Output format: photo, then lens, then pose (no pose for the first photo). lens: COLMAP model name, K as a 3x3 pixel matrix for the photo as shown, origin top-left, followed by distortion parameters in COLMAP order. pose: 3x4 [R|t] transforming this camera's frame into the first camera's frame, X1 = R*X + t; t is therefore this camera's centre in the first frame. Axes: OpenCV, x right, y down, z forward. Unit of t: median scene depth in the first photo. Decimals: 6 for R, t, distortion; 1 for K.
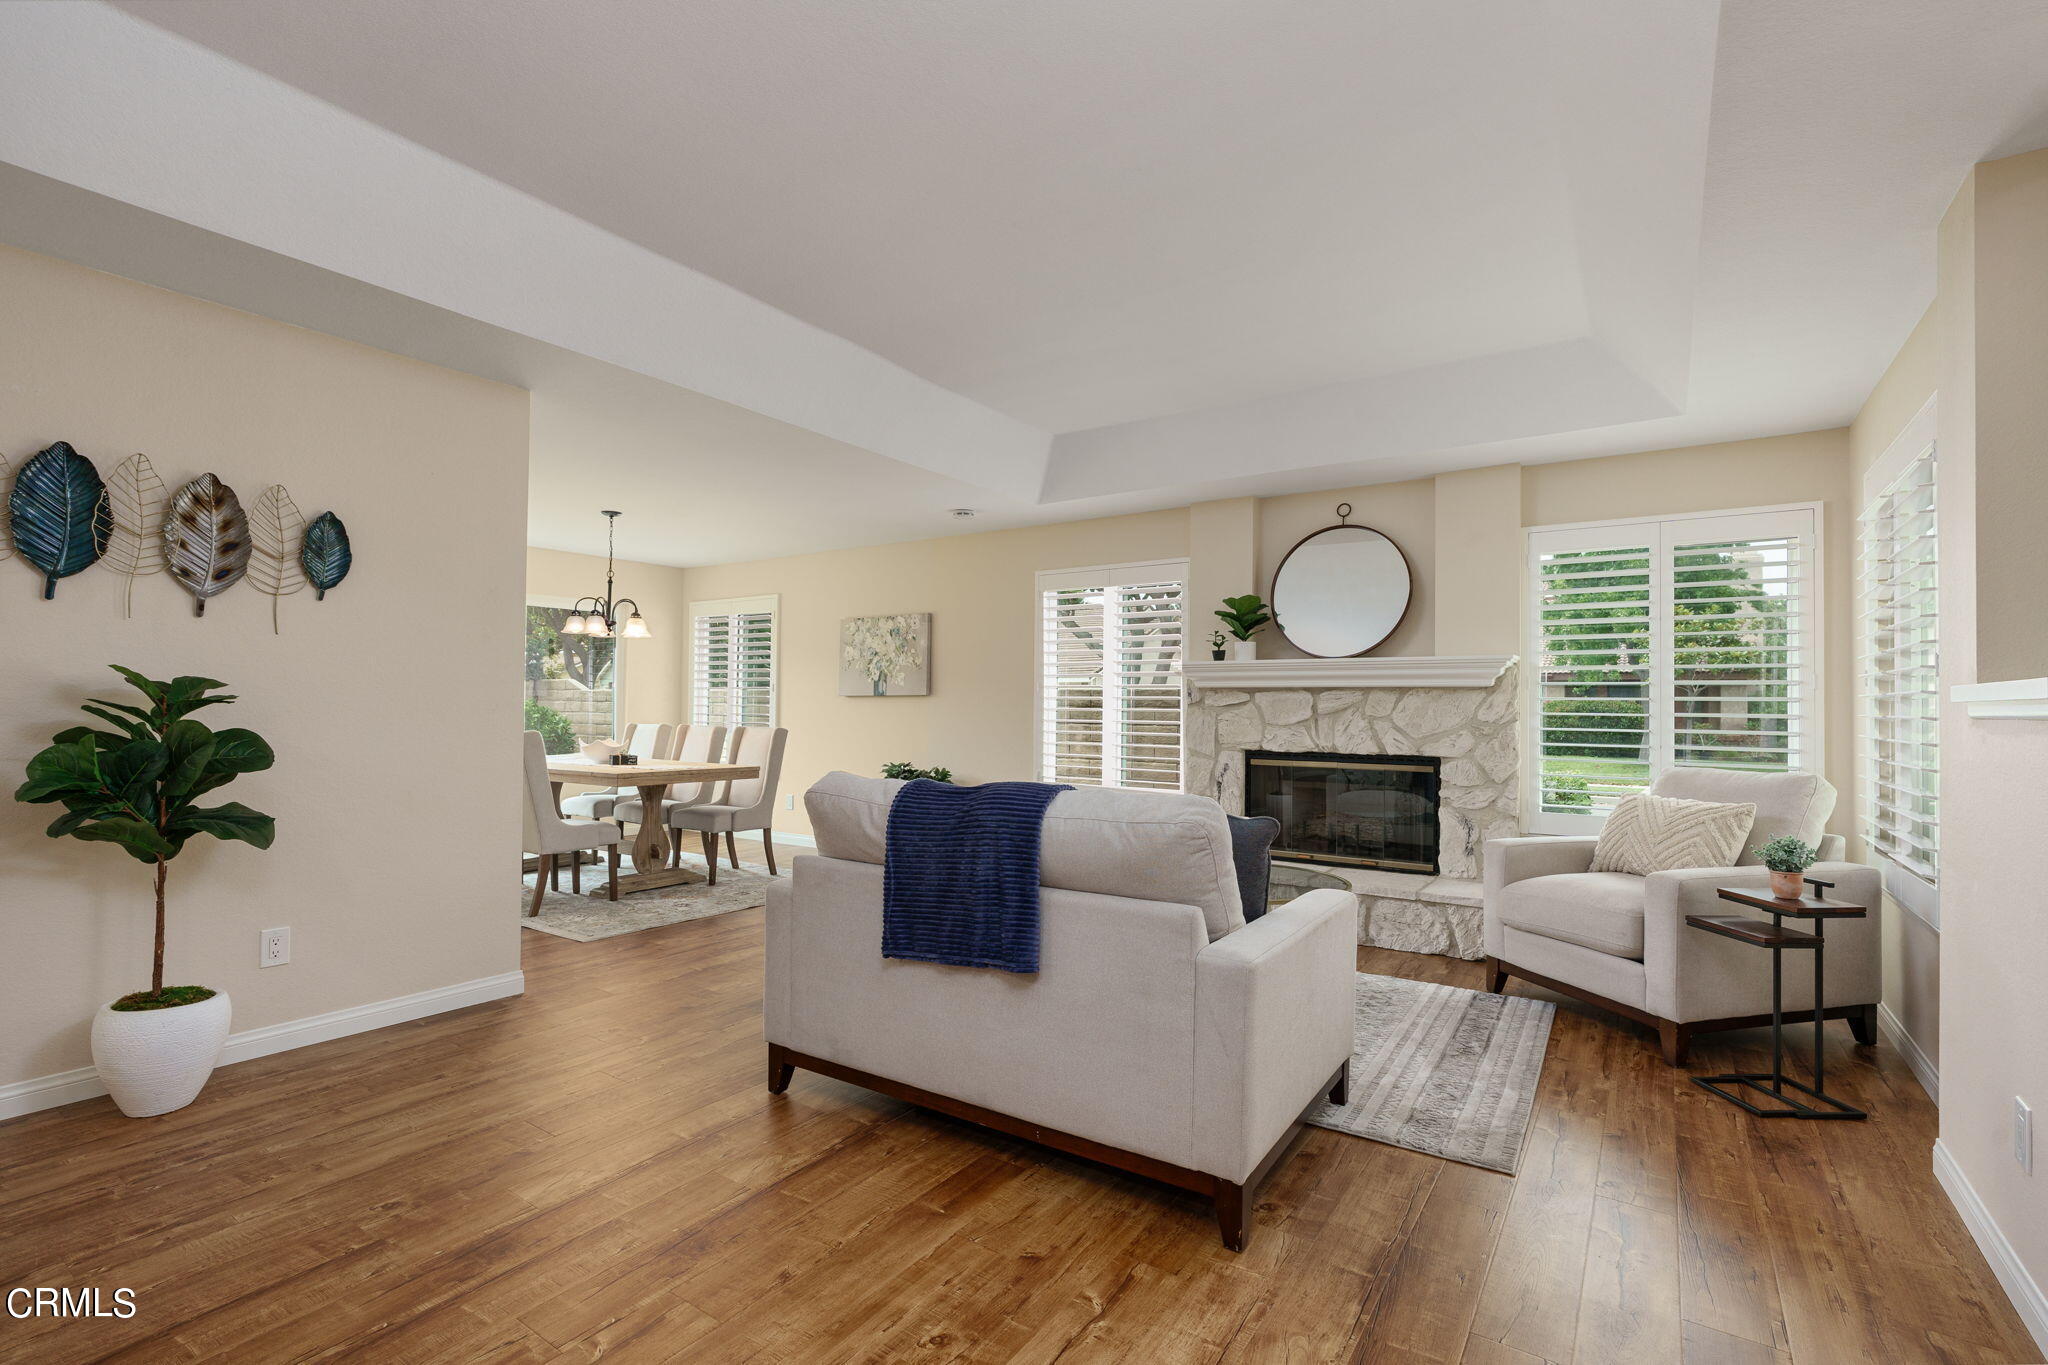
lens RADIAL K [[948.7, 0, 1016.4], [0, 948.7, 695.4], [0, 0, 1]] dist [-0.023045, -0.000041]
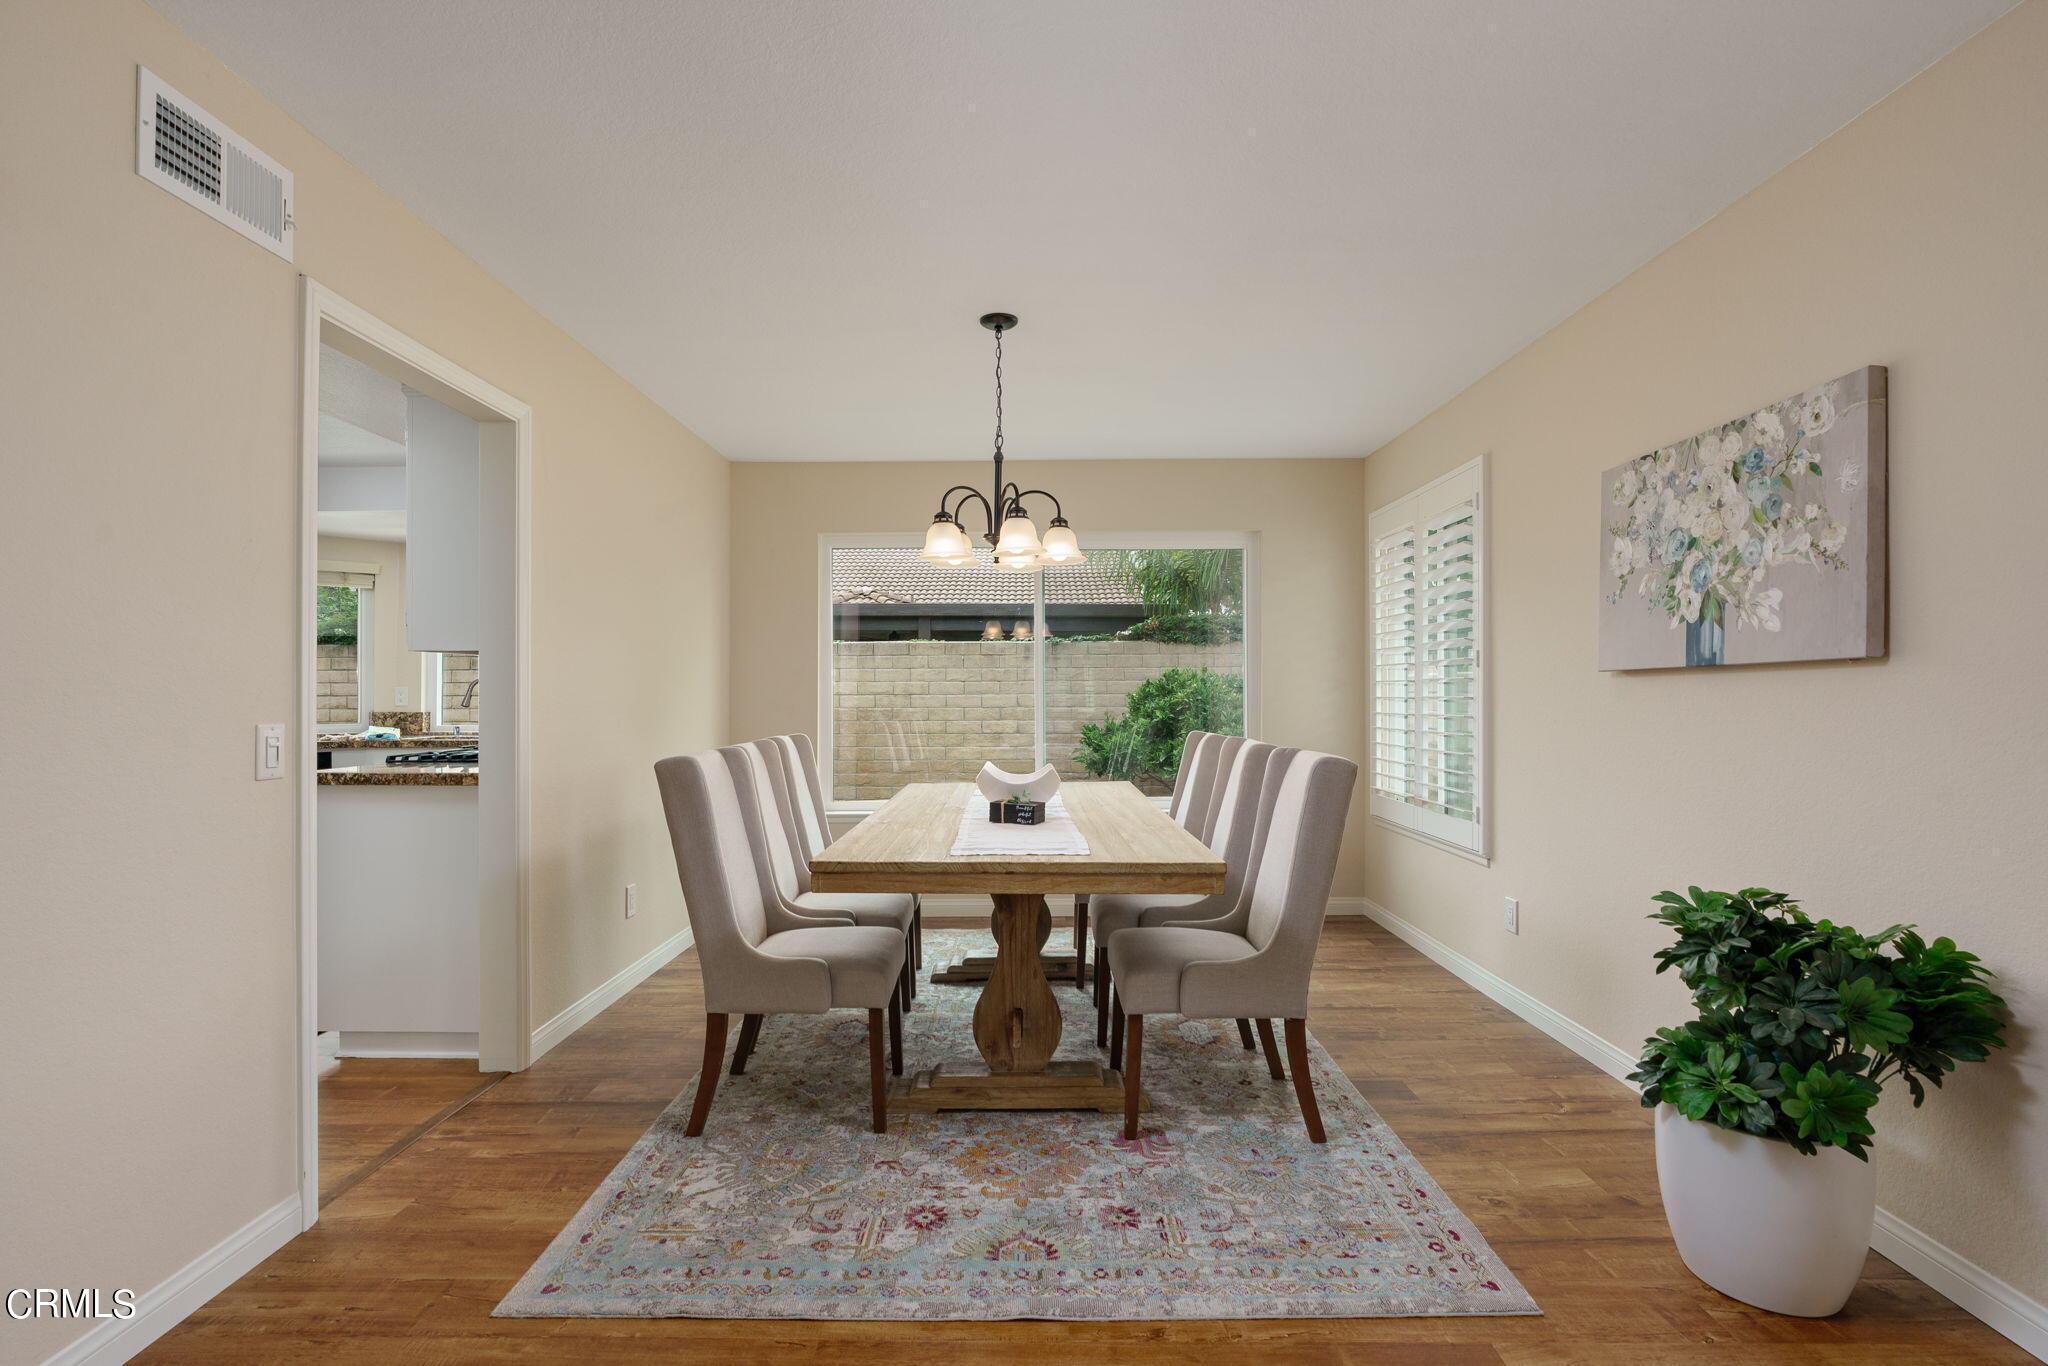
lens RADIAL K [[936.4, 0, 1024.0], [0, 936.4, 683.0], [0, 0, 1]] dist [-0.002011, -0.000298]
pose [[0.567569, -0.018652, -0.823115, -0.008734], [0.013576, 0.999819, -0.013295, 0.007371], [0.823214, -0.003629, 0.567720, 0.619440]]
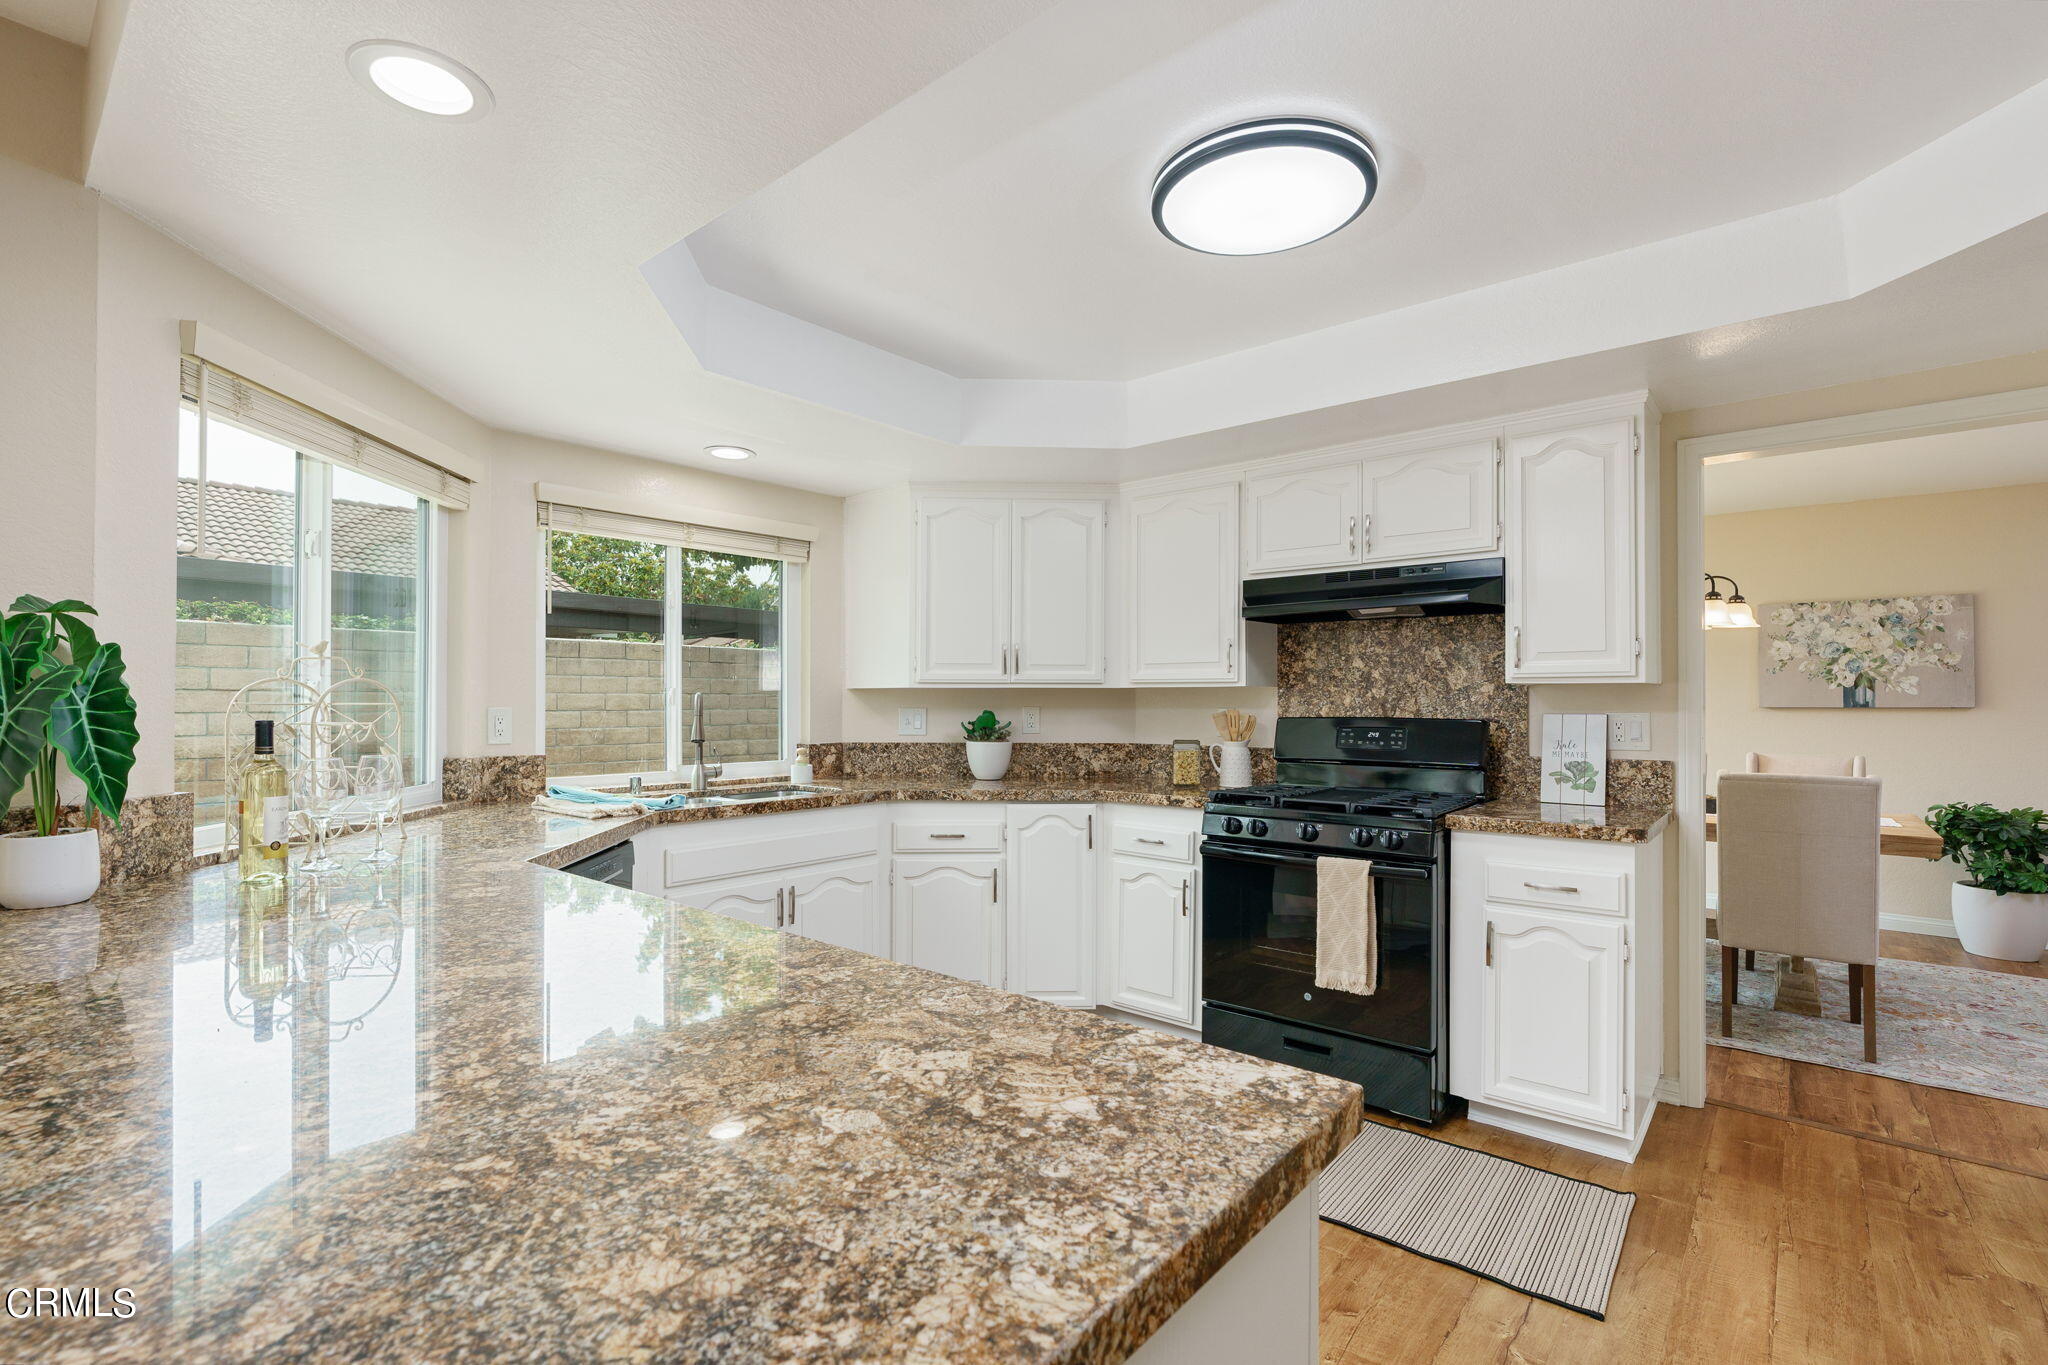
lens RADIAL K [[936.4, 0, 1024.0], [0, 936.4, 682.5], [0, 0, 1]] dist [-0.002011, -0.000298]
pose [[0.996154, -0.005580, -0.087446, -0.729093], [0.004520, 0.999914, -0.012313, -0.013304], [0.087507, 0.011870, 0.996093, 0.226173]]
